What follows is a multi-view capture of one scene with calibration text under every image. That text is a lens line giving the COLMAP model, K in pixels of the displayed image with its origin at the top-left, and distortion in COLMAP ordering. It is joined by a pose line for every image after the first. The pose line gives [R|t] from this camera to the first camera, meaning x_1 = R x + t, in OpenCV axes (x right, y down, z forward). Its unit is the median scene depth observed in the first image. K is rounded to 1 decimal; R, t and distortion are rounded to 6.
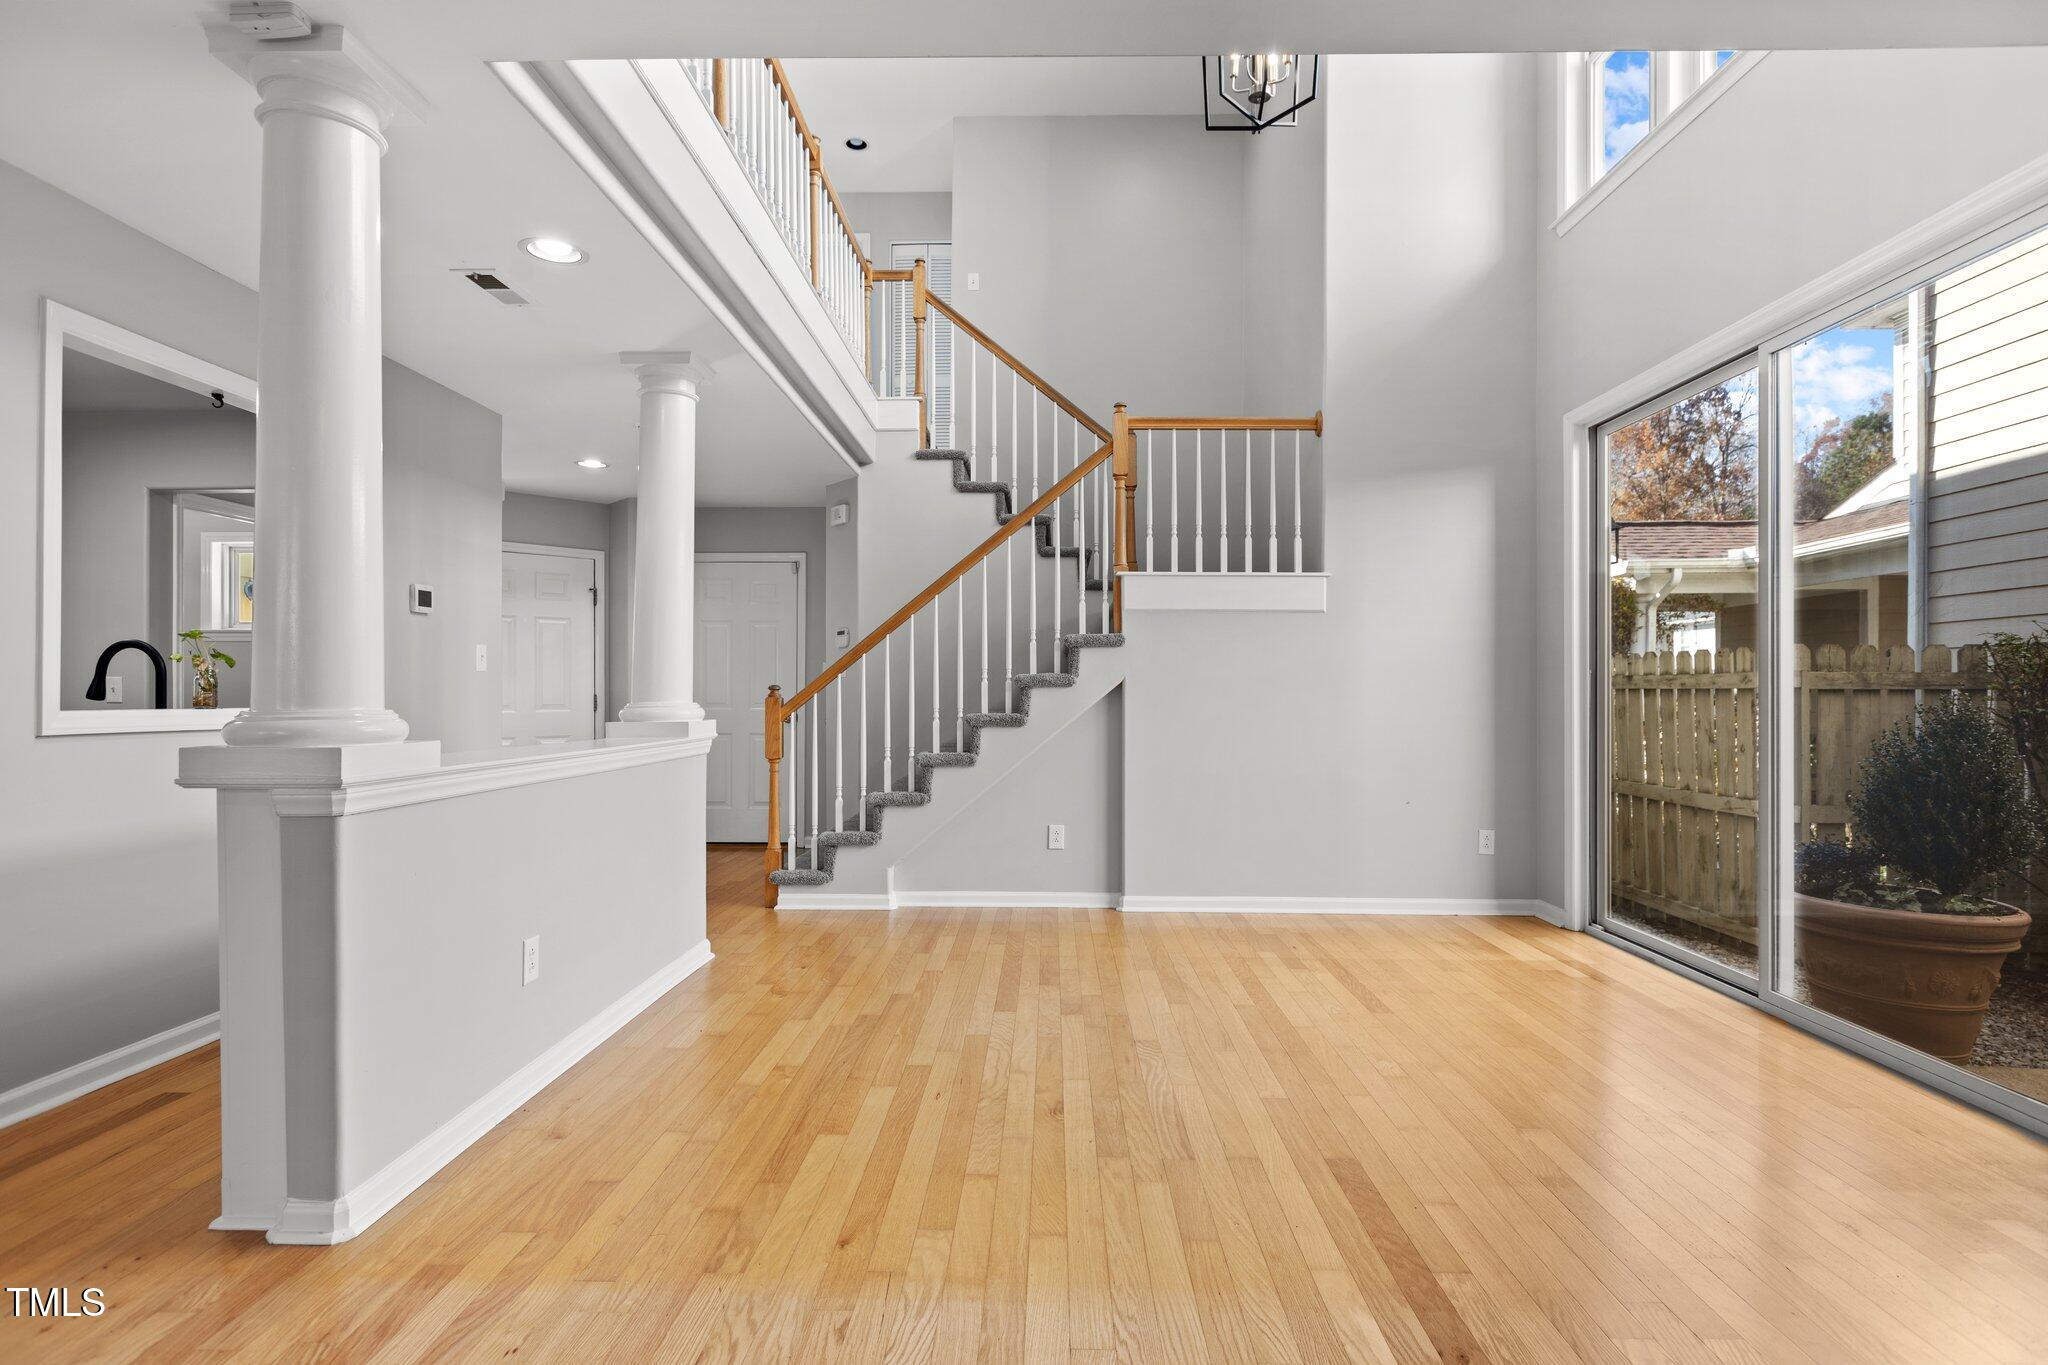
lens RADIAL K [[1040.2, 0, 1031.4], [0, 1040.2, 689.7], [0, 0, 1]] dist [0.000698, -0.000599]
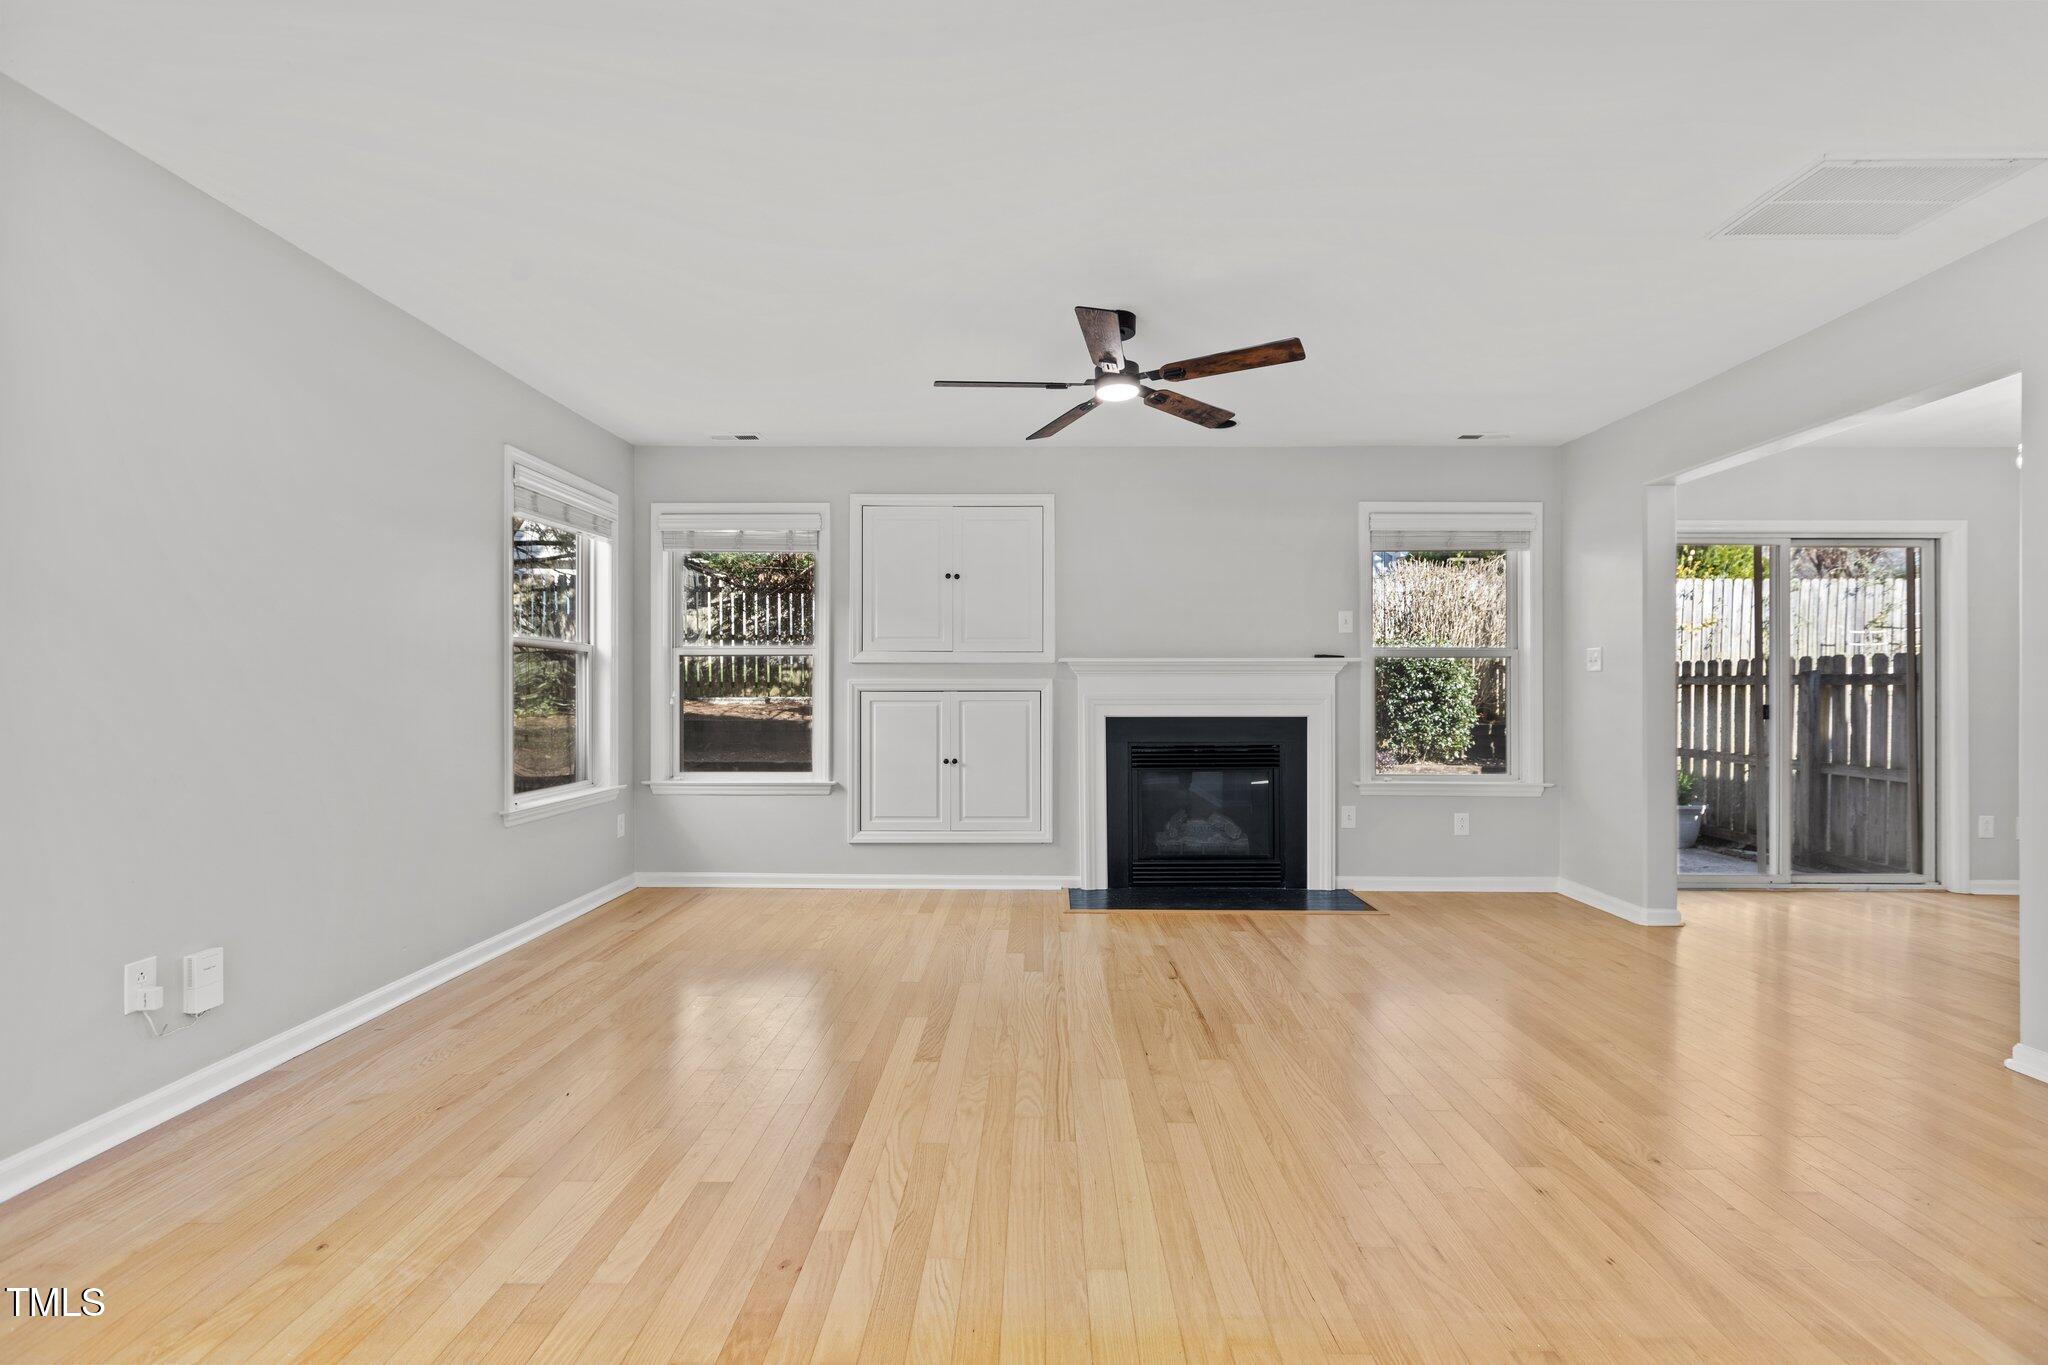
lens RADIAL K [[923.5, 0, 1027.6], [0, 923.5, 686.2], [0, 0, 1]] dist [0.001823, 0.000137]
pose [[-0.999982, -0.002771, -0.005346, 0.053467], [-0.002741, 0.999981, -0.005571, 0.001996], [0.005362, -0.005557, -0.999970, 0.712405]]
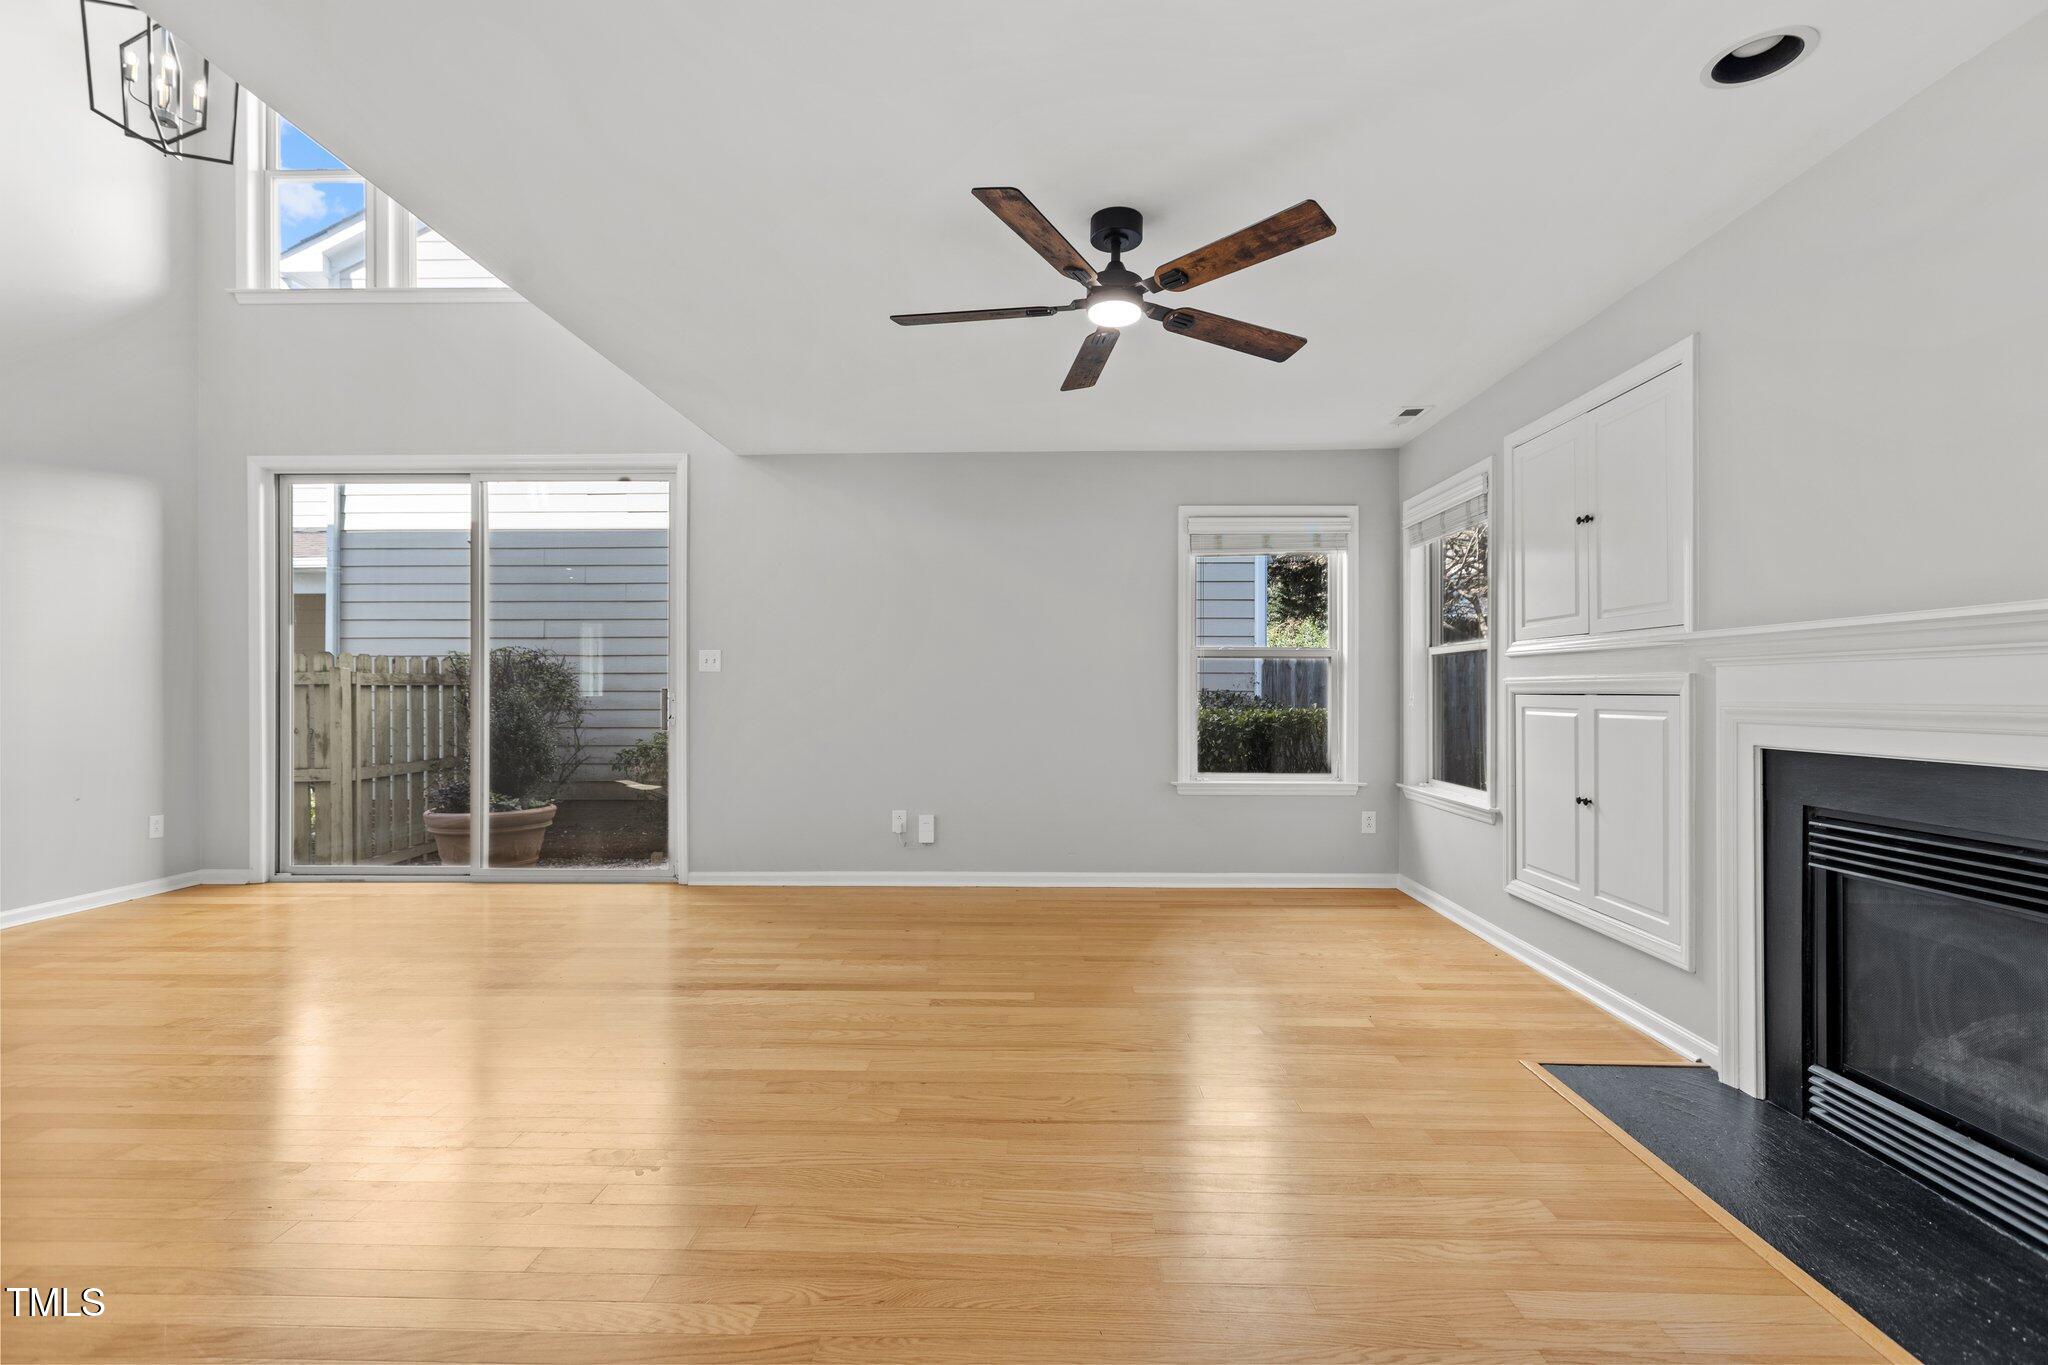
lens RADIAL K [[923.5, 0, 1027.6], [0, 923.5, 686.2], [0, 0, 1]] dist [0.001823, 0.000137]
pose [[0.016812, 0.000379, 0.999859, -0.543001], [-0.003043, 0.999995, -0.000328, -0.002016], [-0.999854, -0.003037, 0.016813, 0.083763]]
